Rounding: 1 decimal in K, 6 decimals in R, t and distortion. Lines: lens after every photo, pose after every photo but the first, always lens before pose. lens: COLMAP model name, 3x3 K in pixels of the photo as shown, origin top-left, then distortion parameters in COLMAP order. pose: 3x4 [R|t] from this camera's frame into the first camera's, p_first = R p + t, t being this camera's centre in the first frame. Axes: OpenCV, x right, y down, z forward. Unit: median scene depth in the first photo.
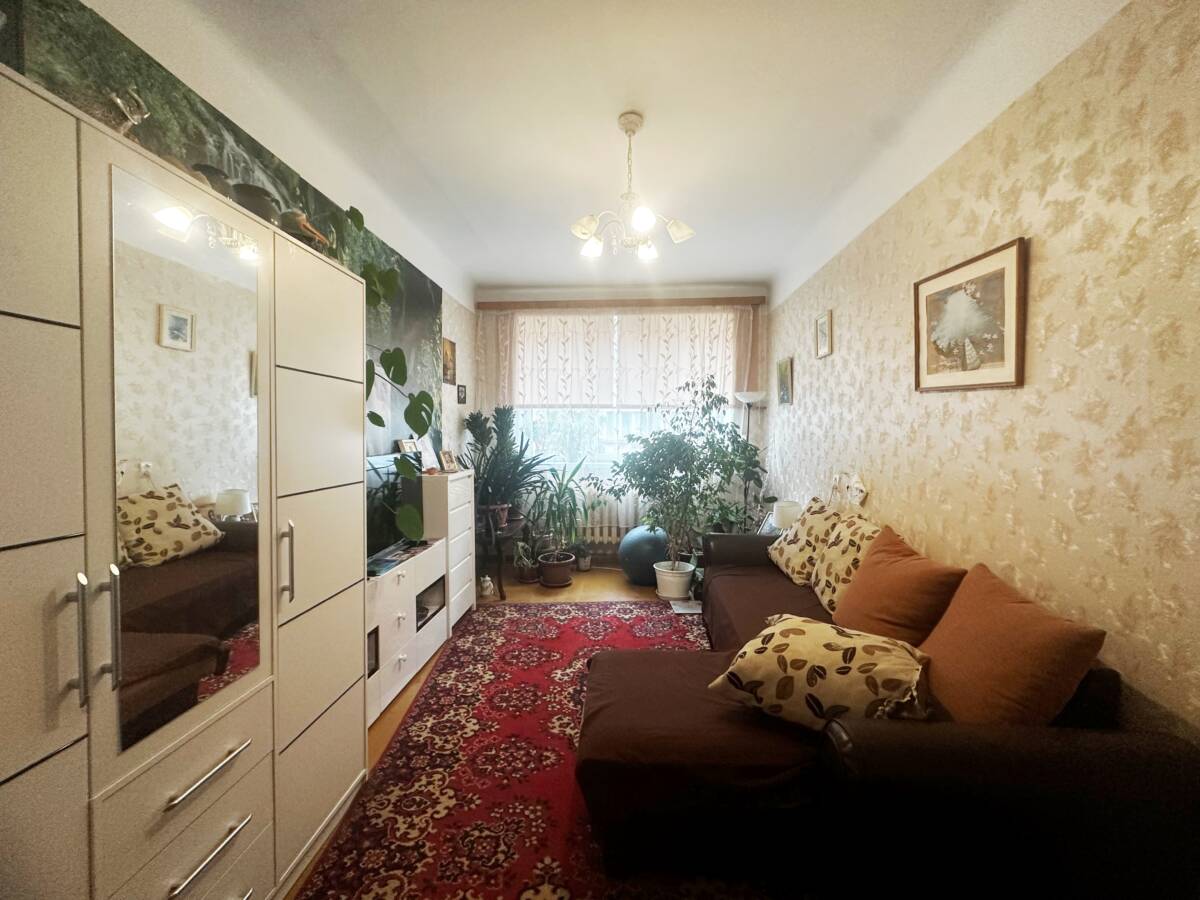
lens RADIAL K [[479.9, 0, 598.5], [0, 479.9, 440.8], [0, 0, 1]] dist [-0.002545, -0.000168]
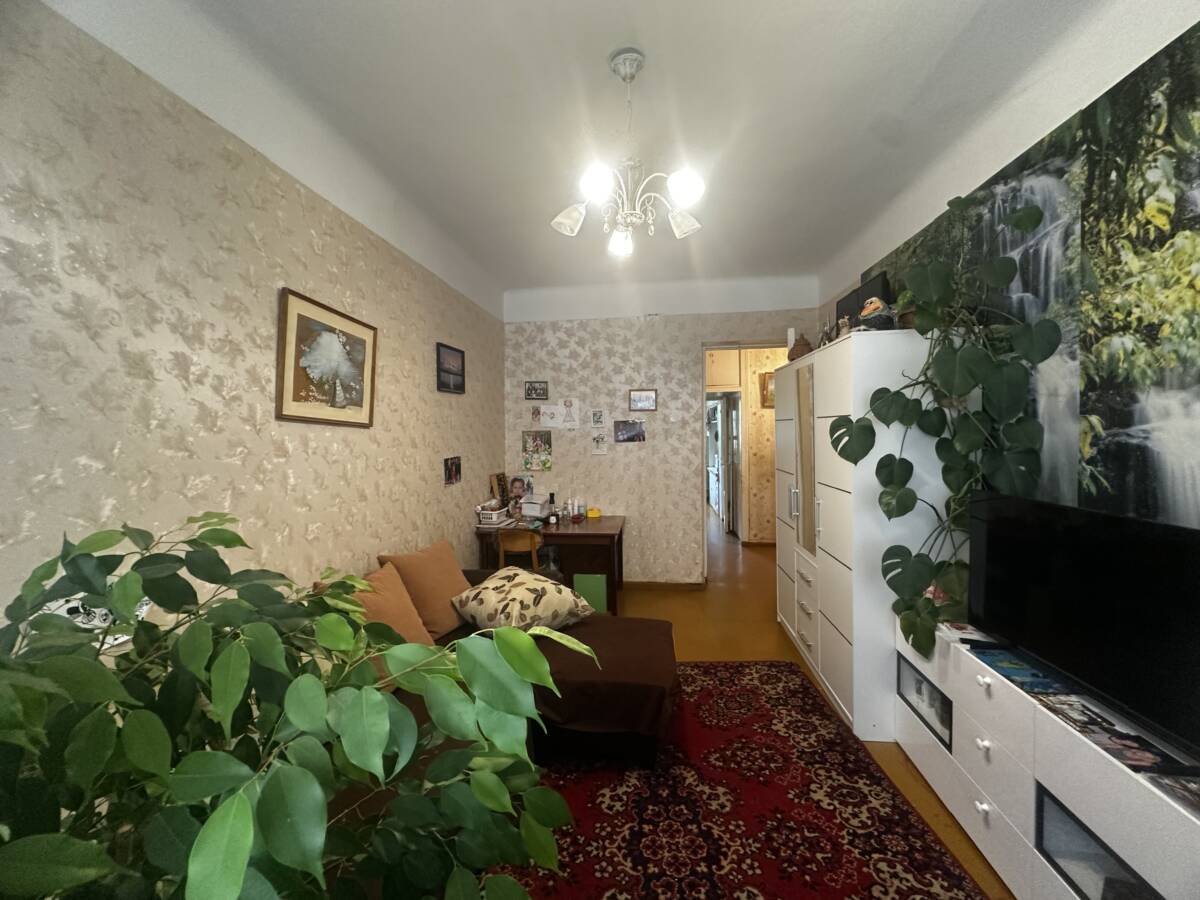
lens RADIAL K [[479.9, 0, 603.6], [0, 479.9, 446.6], [0, 0, 1]] dist [-0.002545, -0.000168]
pose [[-0.997998, 0.011961, 0.062103, 0.072157], [0.015184, 0.998548, 0.051680, -0.100439], [-0.061394, 0.052520, -0.996731, 2.017120]]
